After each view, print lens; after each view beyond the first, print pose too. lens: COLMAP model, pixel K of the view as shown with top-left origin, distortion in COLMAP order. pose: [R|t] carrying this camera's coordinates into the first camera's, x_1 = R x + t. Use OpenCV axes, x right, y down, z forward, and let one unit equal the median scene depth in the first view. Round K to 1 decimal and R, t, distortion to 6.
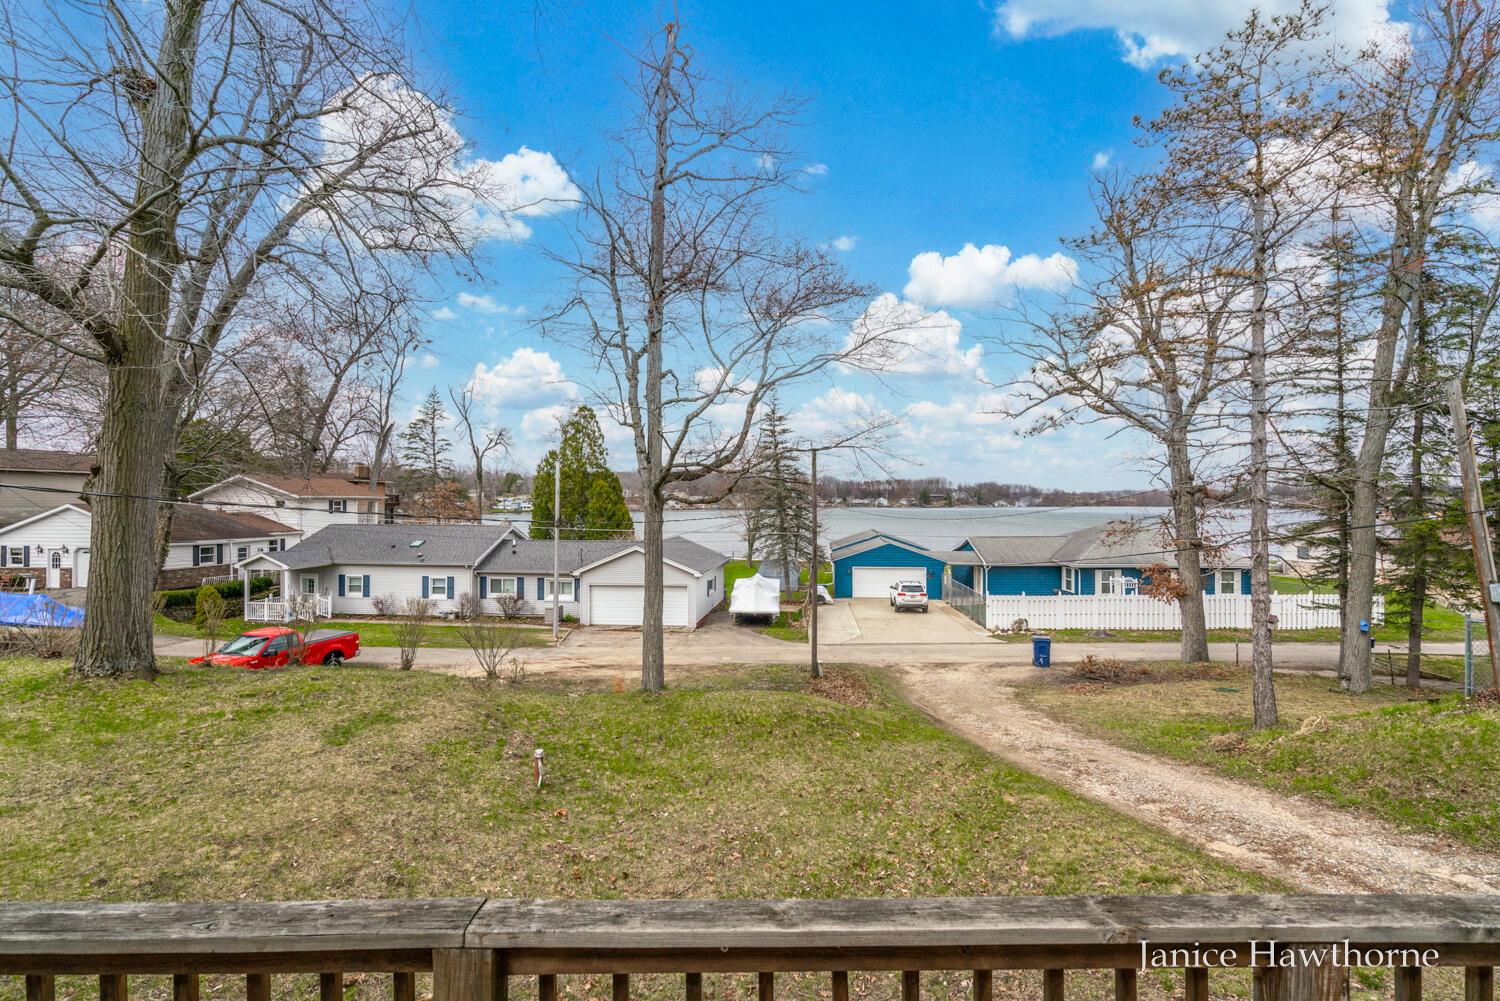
lens RADIAL K [[681.1, 0, 755.3], [0, 681.1, 498.2], [0, 0, 1]] dist [0.002195, 0.000501]
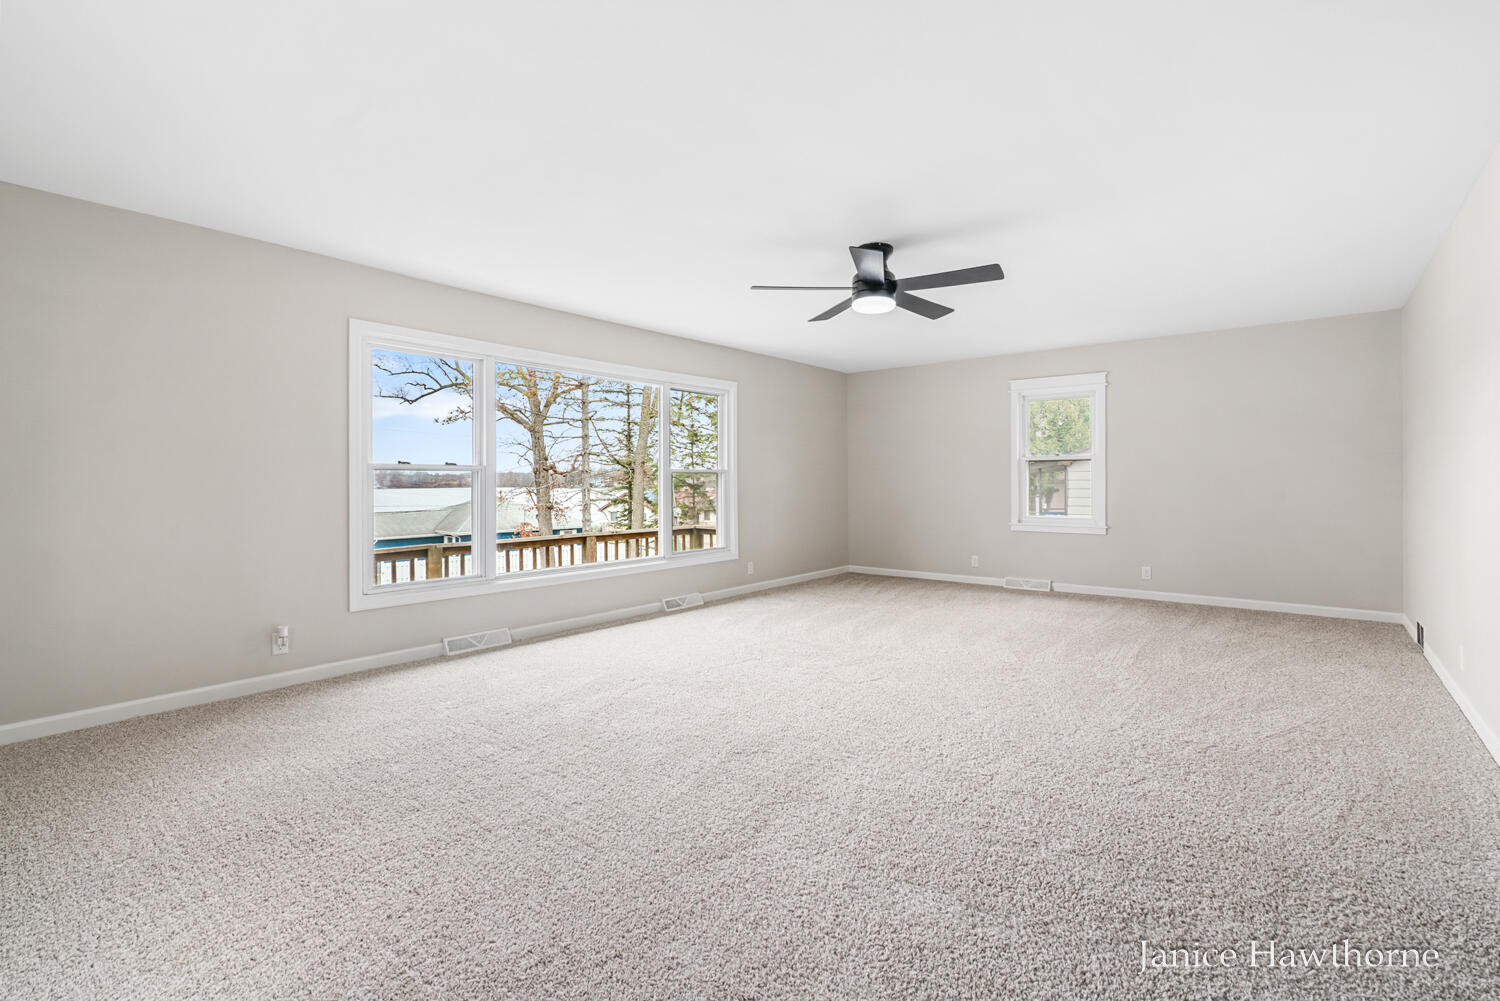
lens RADIAL K [[694.2, 0, 749.0], [0, 694.2, 487.4], [0, 0, 1]] dist [-0.002630, -0.000174]
pose [[0.650411, -0.007214, 0.759548, -0.080372], [-0.000446, 0.999951, 0.009879, 0.006922], [-0.759582, -0.006764, 0.650376, -0.112481]]
